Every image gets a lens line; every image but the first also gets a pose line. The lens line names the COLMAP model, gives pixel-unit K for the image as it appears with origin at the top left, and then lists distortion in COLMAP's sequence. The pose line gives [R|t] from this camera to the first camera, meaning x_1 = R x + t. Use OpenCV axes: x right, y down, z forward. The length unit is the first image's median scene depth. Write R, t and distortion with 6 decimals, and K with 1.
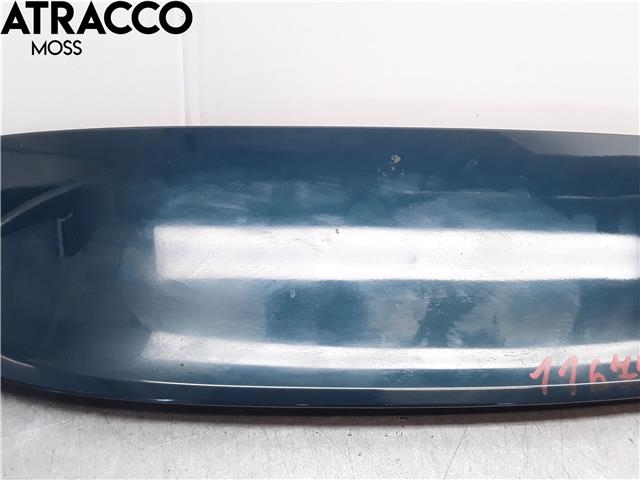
lens RADIAL K [[444.5, 0, 315.7], [0, 444.5, 234.6], [0, 0, 1]] dist [0.063263, -0.070462]
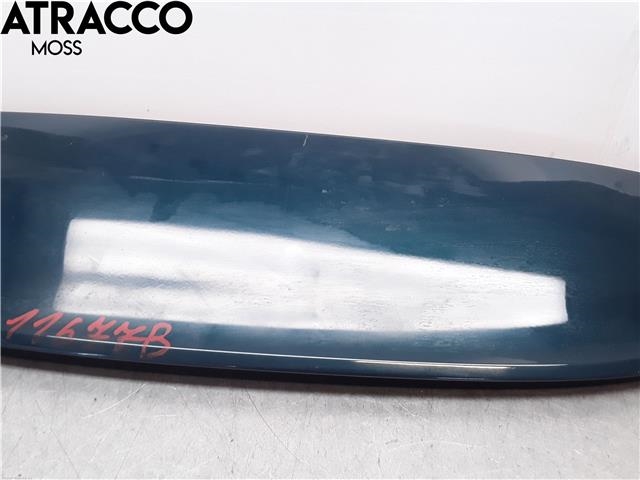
lens RADIAL K [[444.5, 0, 334.3], [0, 444.5, 239.1], [0, 0, 1]] dist [0.063263, -0.070462]
pose [[0.969436, 0.072032, -0.234534, 1.437012], [-0.086304, 0.994955, -0.051156, 0.089453], [0.229666, 0.069834, 0.970761, 0.075748]]
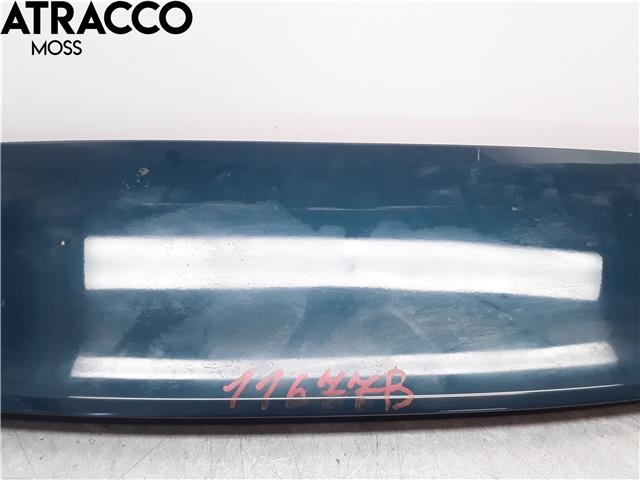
lens RADIAL K [[444.5, 0, 323.3], [0, 444.5, 234.9], [0, 0, 1]] dist [0.063263, -0.070462]
pose [[0.994252, 0.002864, -0.107026, 0.758833], [-0.003741, 0.999961, -0.007996, -0.019508], [0.106999, 0.008351, 0.994224, 0.028022]]
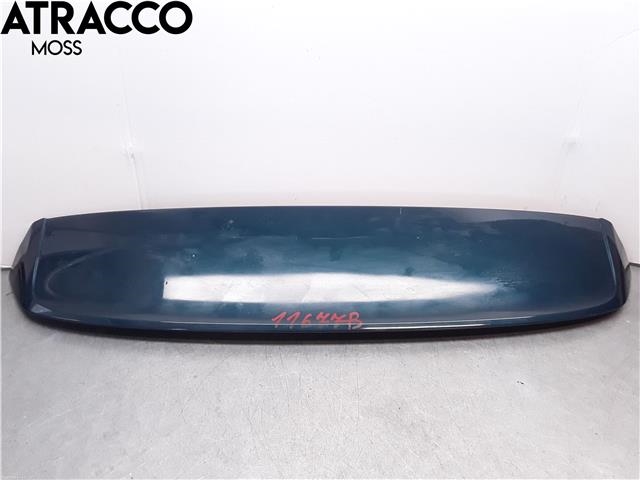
lens RADIAL K [[444.5, 0, 325.5], [0, 444.5, 239.0], [0, 0, 1]] dist [0.063263, -0.070462]
pose [[0.989749, -0.029320, -0.139773, 0.974980], [0.007222, 0.987722, -0.156054, 0.253283], [0.142632, 0.153445, 0.977809, -1.018271]]
